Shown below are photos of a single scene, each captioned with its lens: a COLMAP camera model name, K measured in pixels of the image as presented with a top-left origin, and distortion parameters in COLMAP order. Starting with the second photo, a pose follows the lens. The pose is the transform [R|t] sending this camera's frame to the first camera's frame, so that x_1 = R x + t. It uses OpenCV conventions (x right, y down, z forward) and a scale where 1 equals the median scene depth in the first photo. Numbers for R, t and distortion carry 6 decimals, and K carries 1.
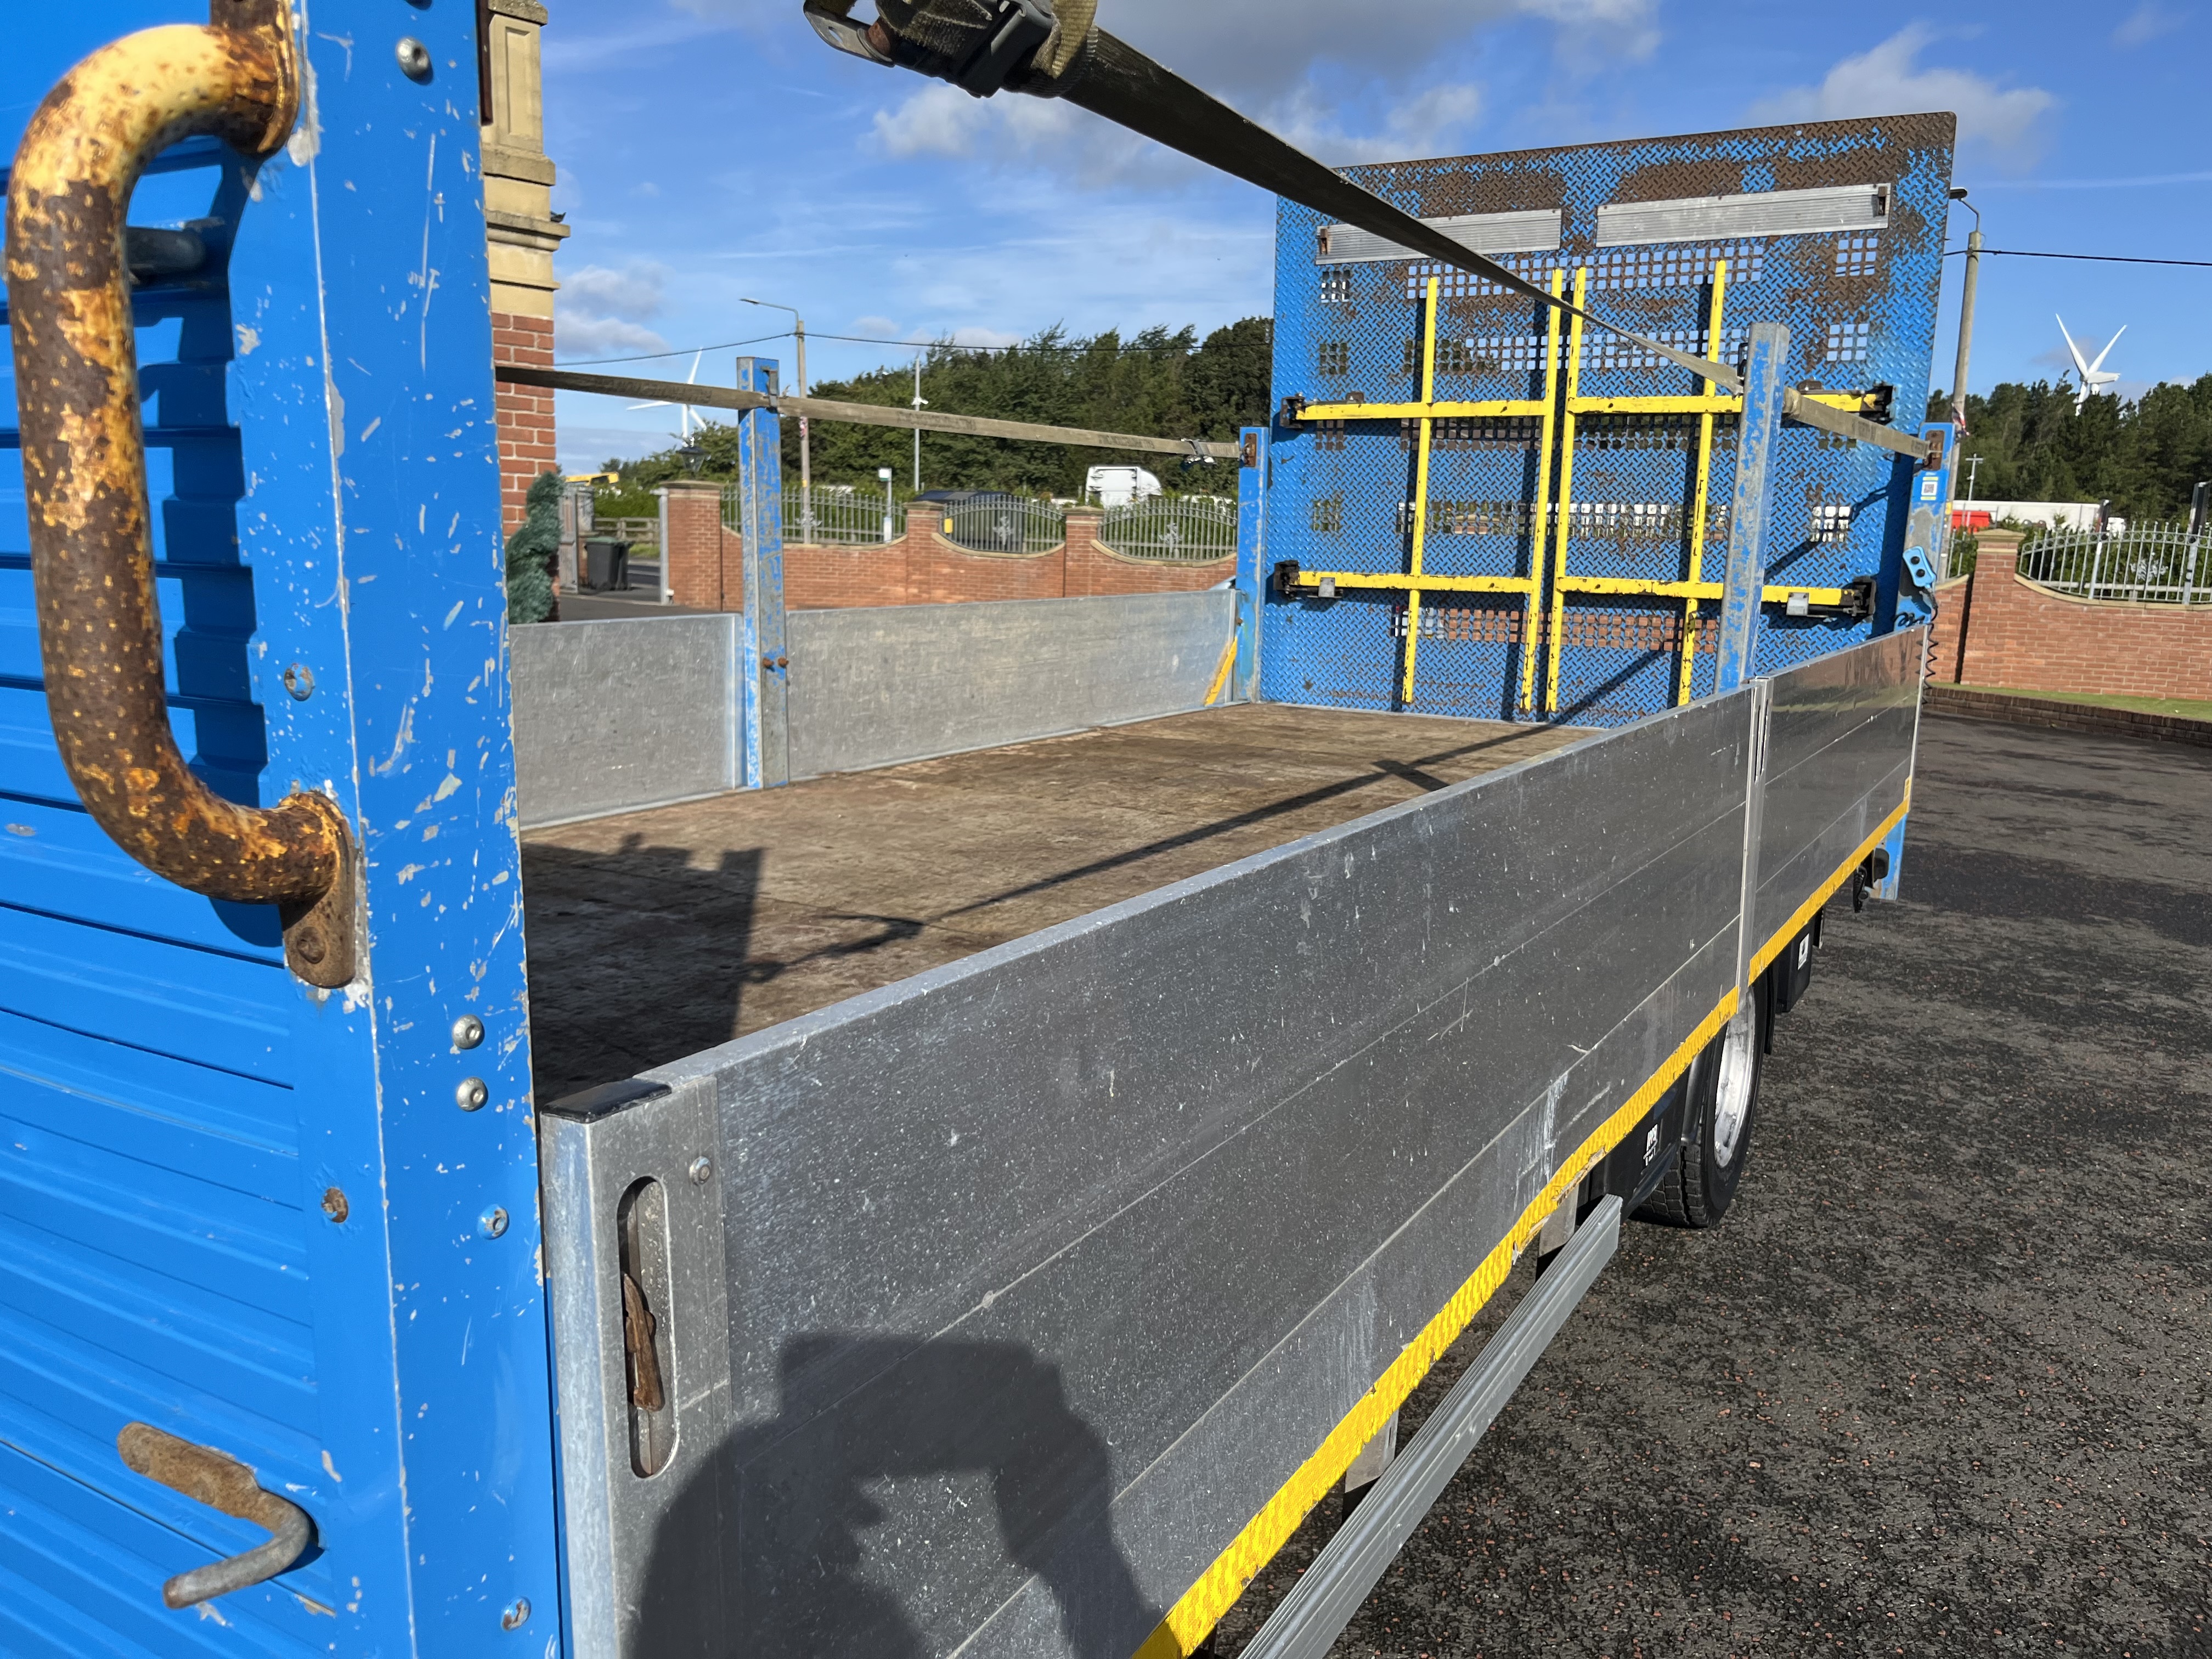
lens RADIAL K [[1683.3, 0, 1122.0], [0, 1683.3, 844.5], [0, 0, 1]] dist [0.062901, -0.099954]
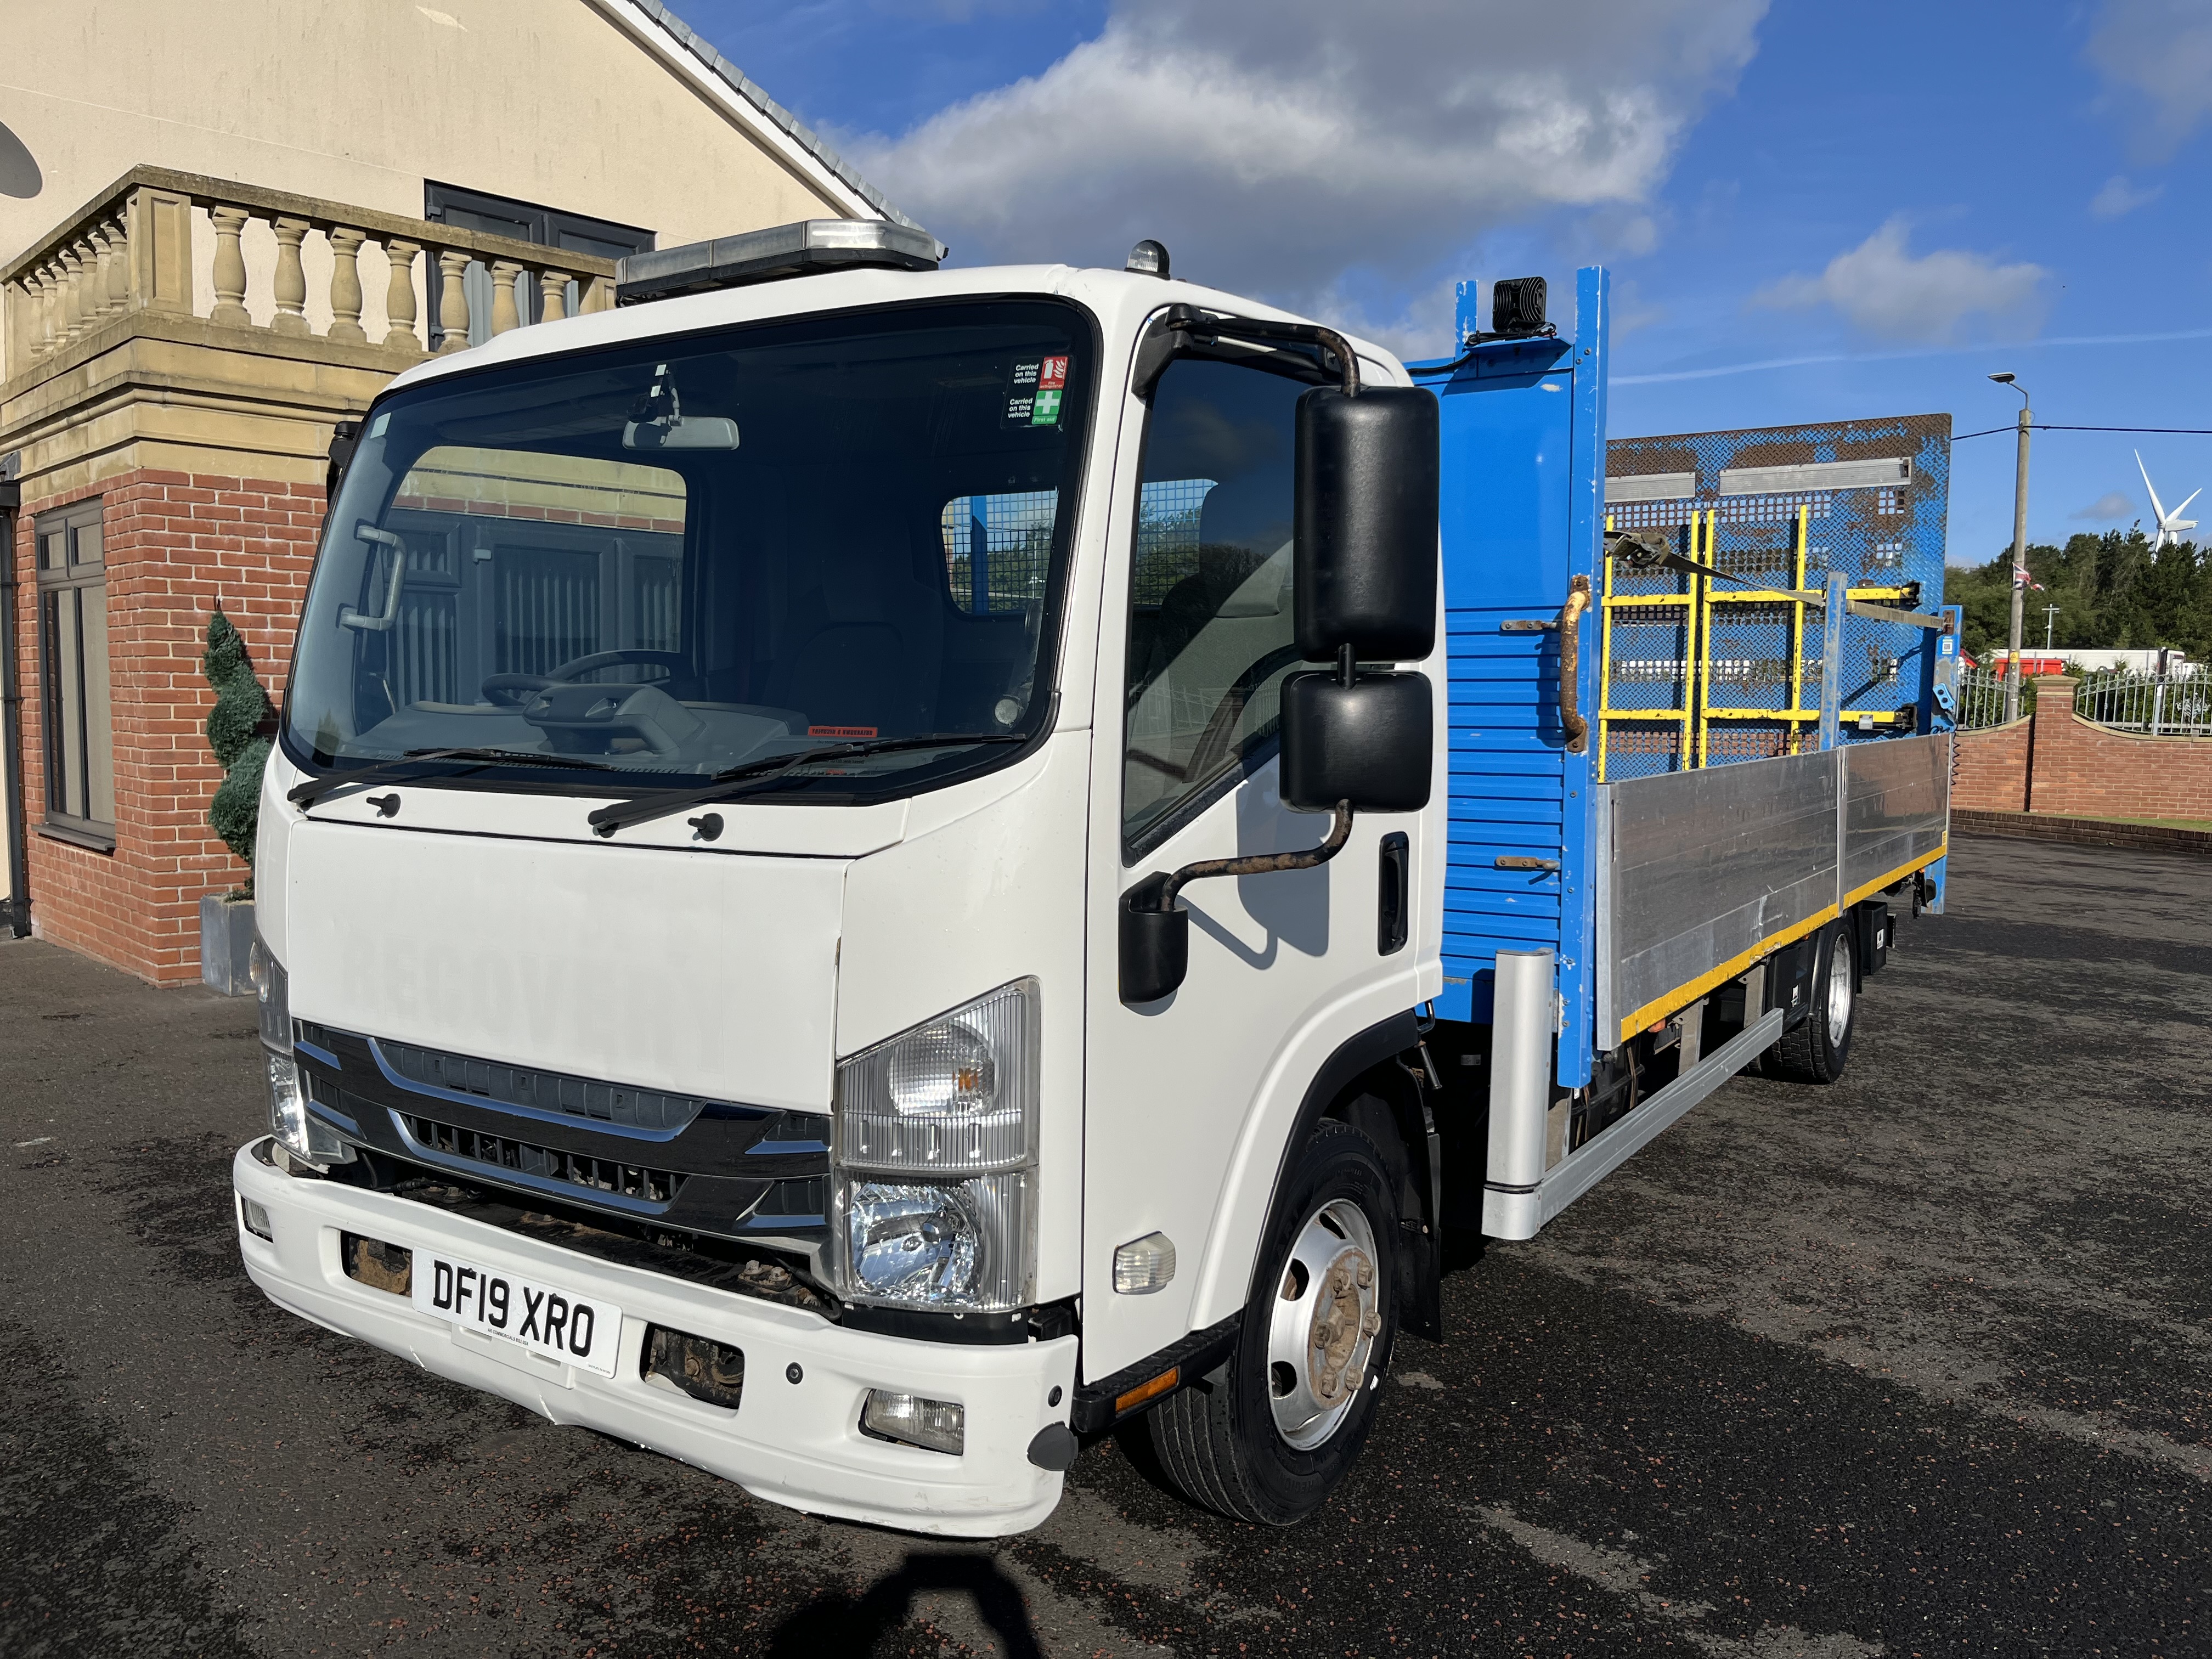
lens RADIAL K [[1683.3, 0, 1122.0], [0, 1683.3, 844.5], [0, 0, 1]] dist [0.062901, -0.099954]
pose [[0.998798, -0.015999, -0.046341, -0.193410], [0.011490, 0.995317, -0.095980, 0.102351], [0.047659, 0.095332, 0.994304, -0.518666]]
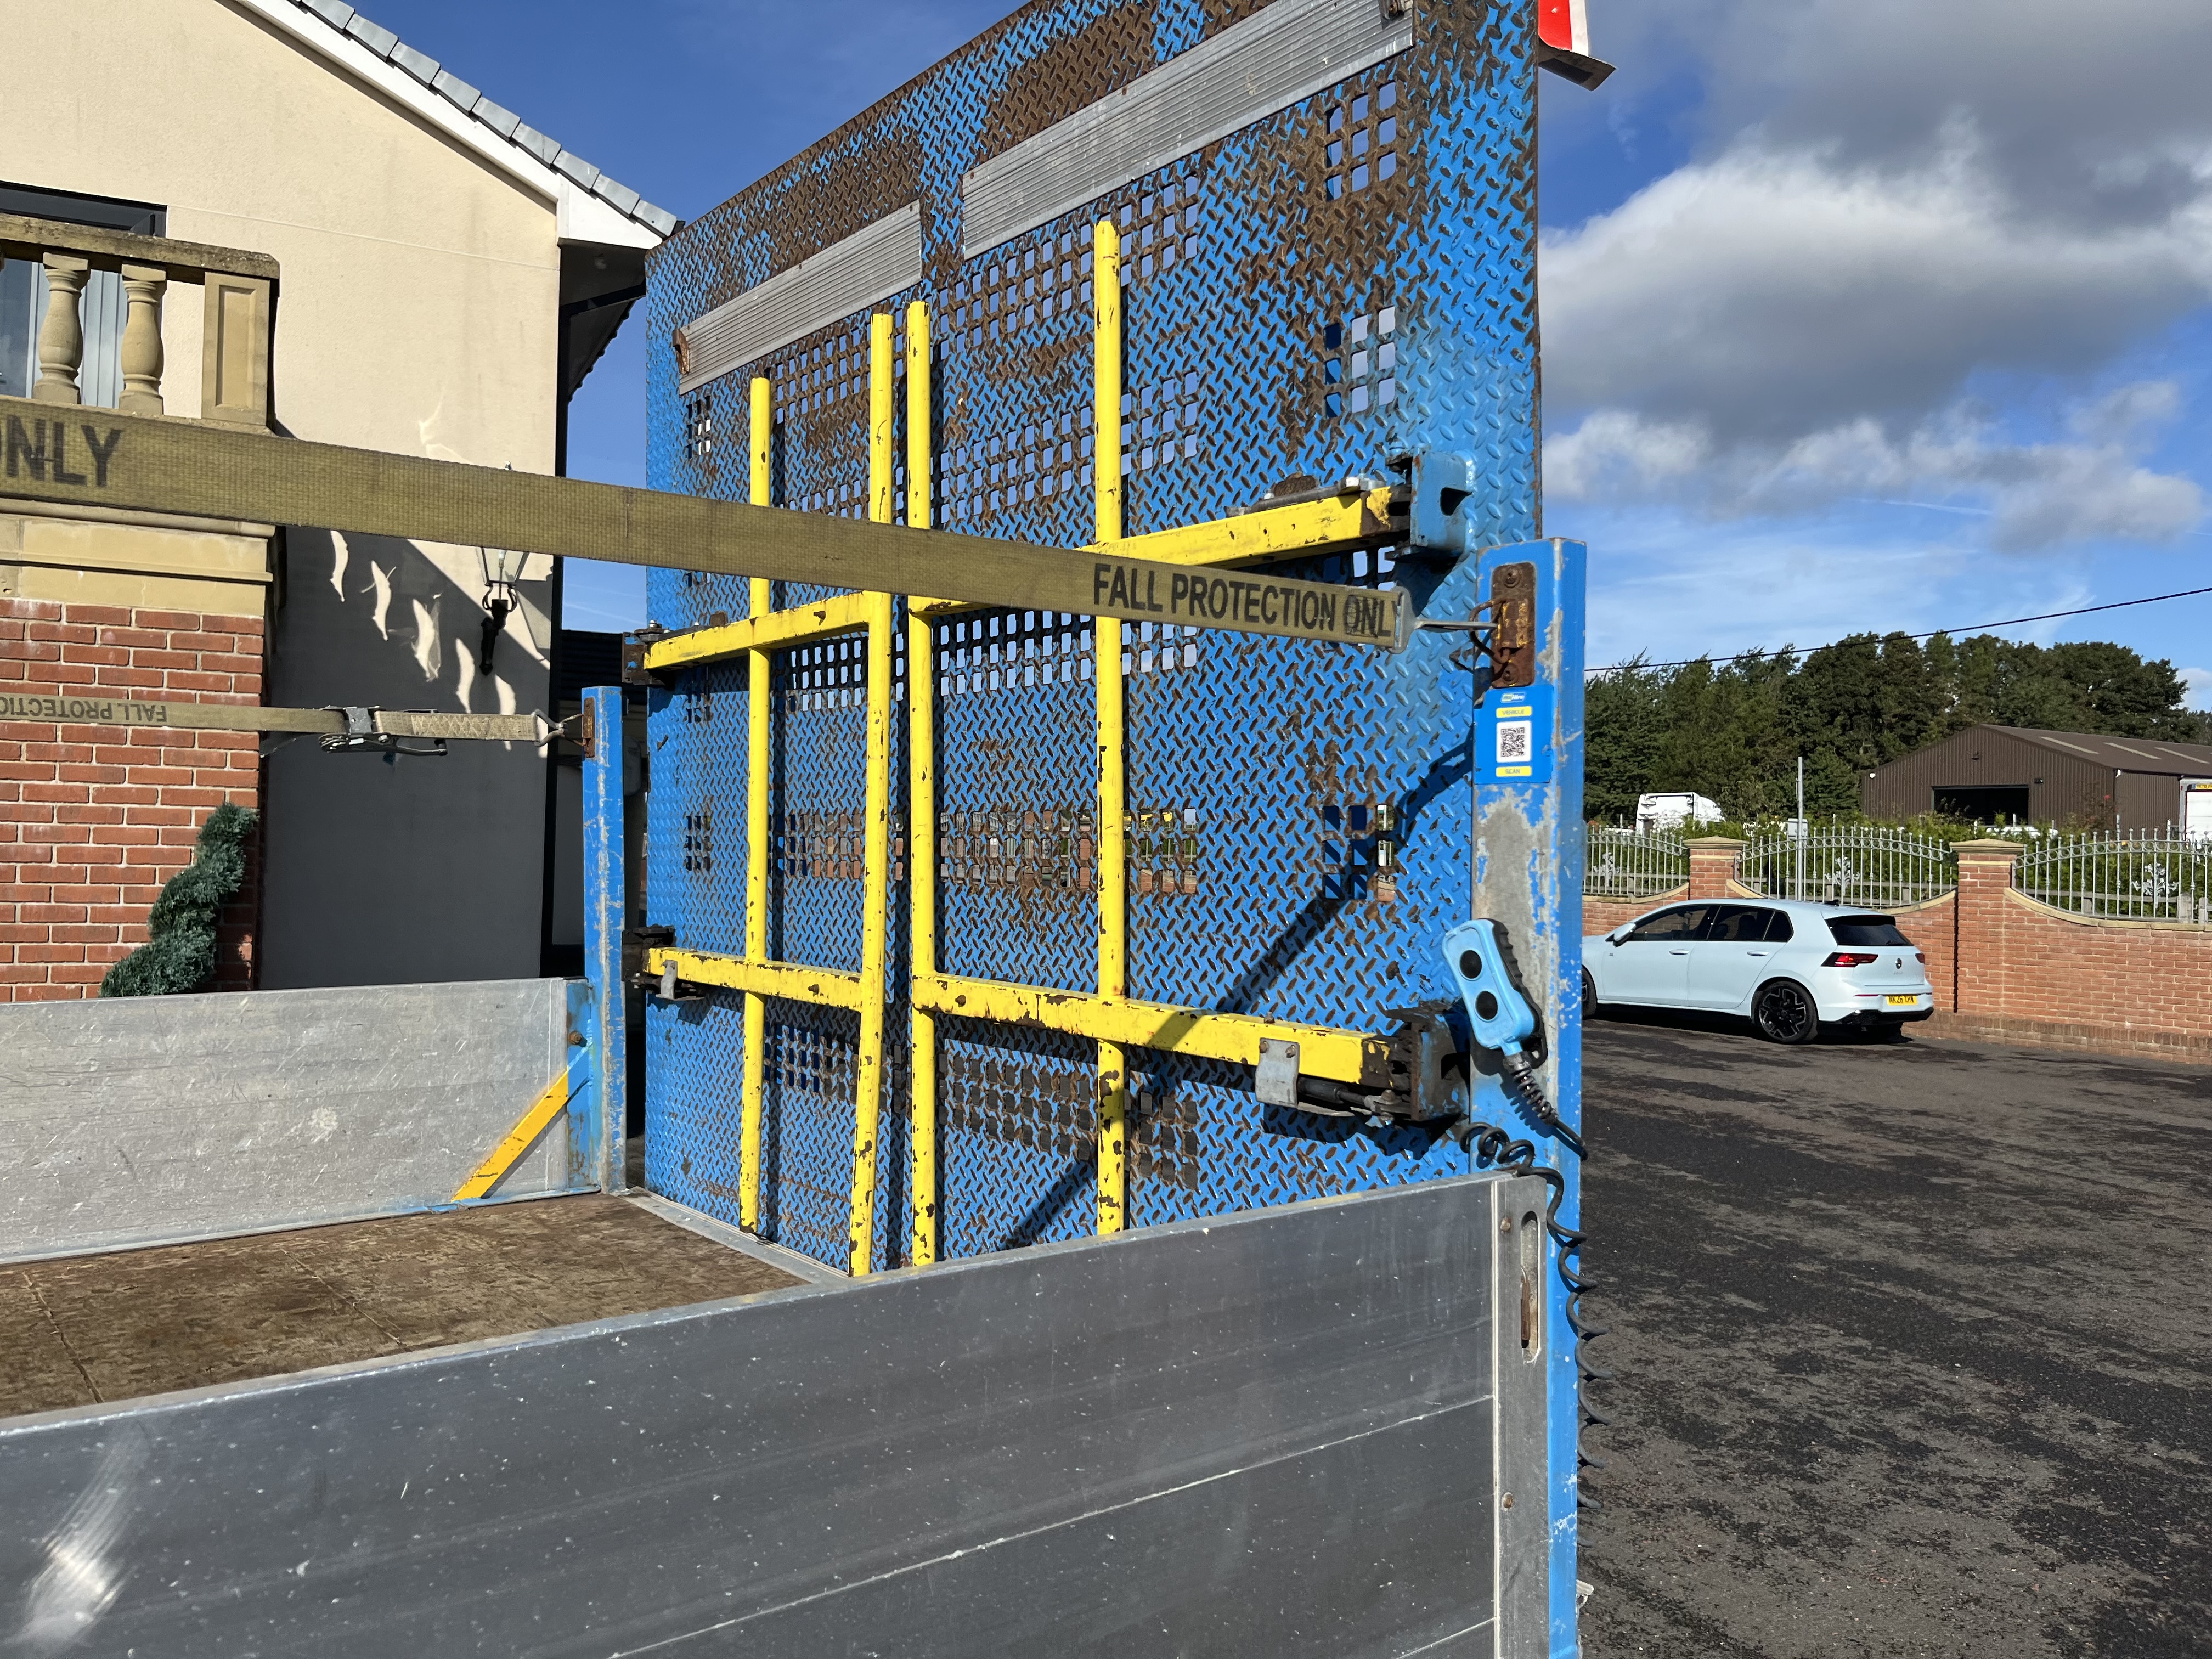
lens RADIAL K [[1692.5, 0, 1104.1], [0, 1692.5, 818.4], [0, 0, 1]] dist [0.051500, -0.115869]
pose [[0.933225, -0.018744, -0.358802, 0.471048], [-0.056800, 0.978384, -0.198845, -0.115685], [0.354773, 0.205947, 0.911988, 0.622085]]
